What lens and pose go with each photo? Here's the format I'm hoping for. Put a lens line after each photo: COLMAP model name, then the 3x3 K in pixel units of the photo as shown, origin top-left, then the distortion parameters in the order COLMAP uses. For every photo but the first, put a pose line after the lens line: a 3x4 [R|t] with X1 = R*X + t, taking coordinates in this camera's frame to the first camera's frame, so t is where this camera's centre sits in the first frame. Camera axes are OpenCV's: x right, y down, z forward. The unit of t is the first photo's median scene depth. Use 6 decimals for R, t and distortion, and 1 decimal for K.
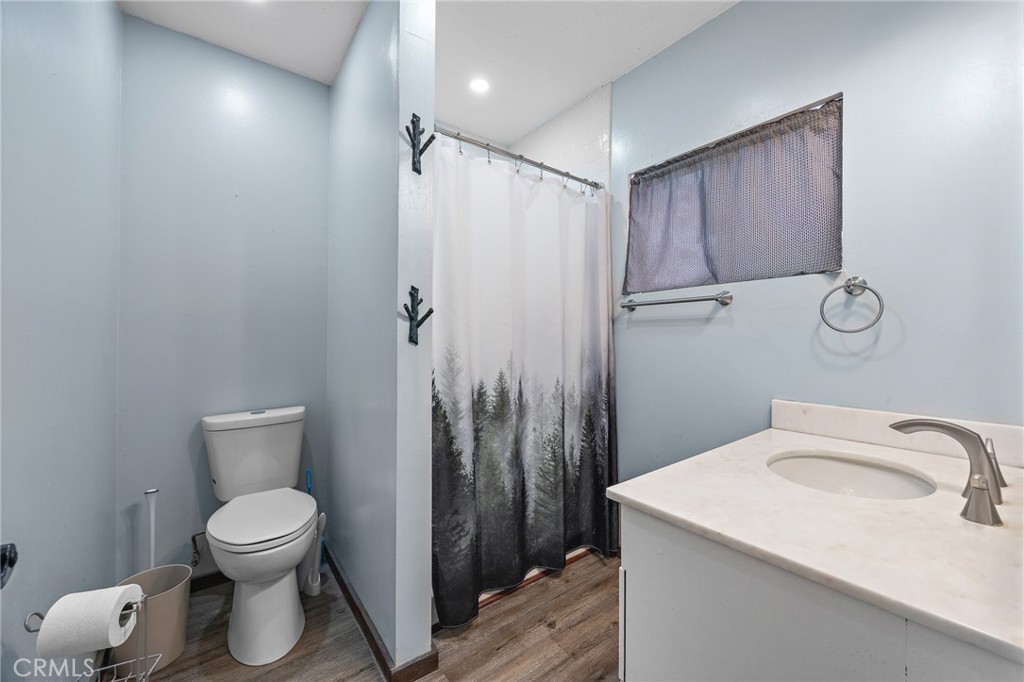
lens RADIAL K [[387.2, 0, 513.3], [0, 387.2, 337.7], [0, 0, 1]] dist [-0.004986, -0.000017]
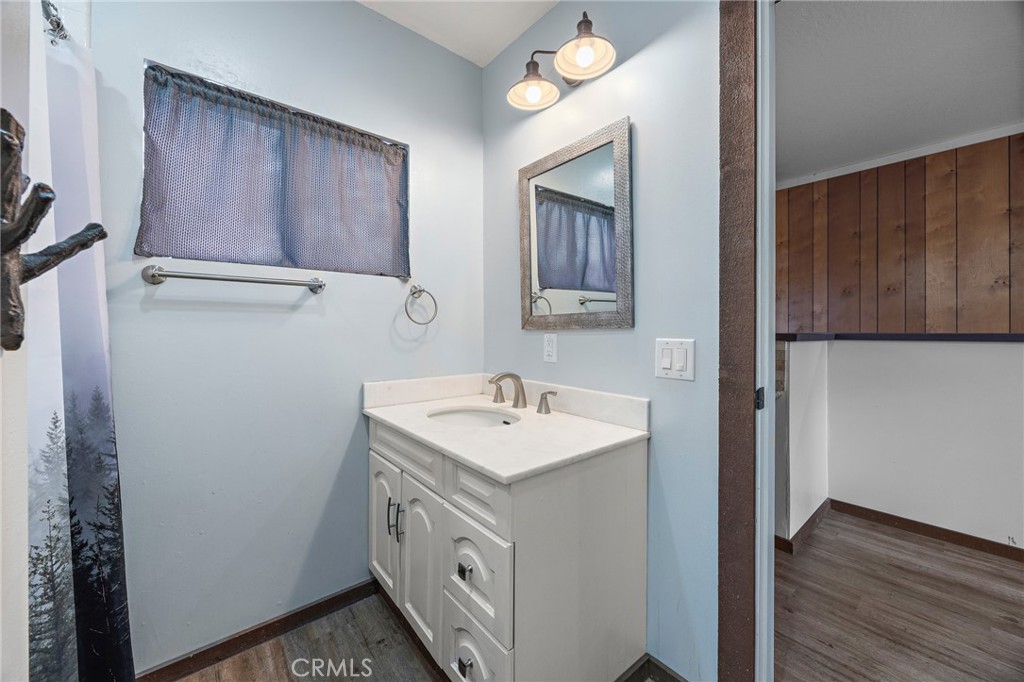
lens RADIAL K [[390.1, 0, 509.3], [0, 390.1, 331.9], [0, 0, 1]] dist [-0.000872, 0.000034]
pose [[-0.031677, -0.006128, 0.999479, -0.406876], [-0.003027, 0.999977, 0.006035, 0.003677], [-0.999494, -0.002835, -0.031695, 0.538768]]
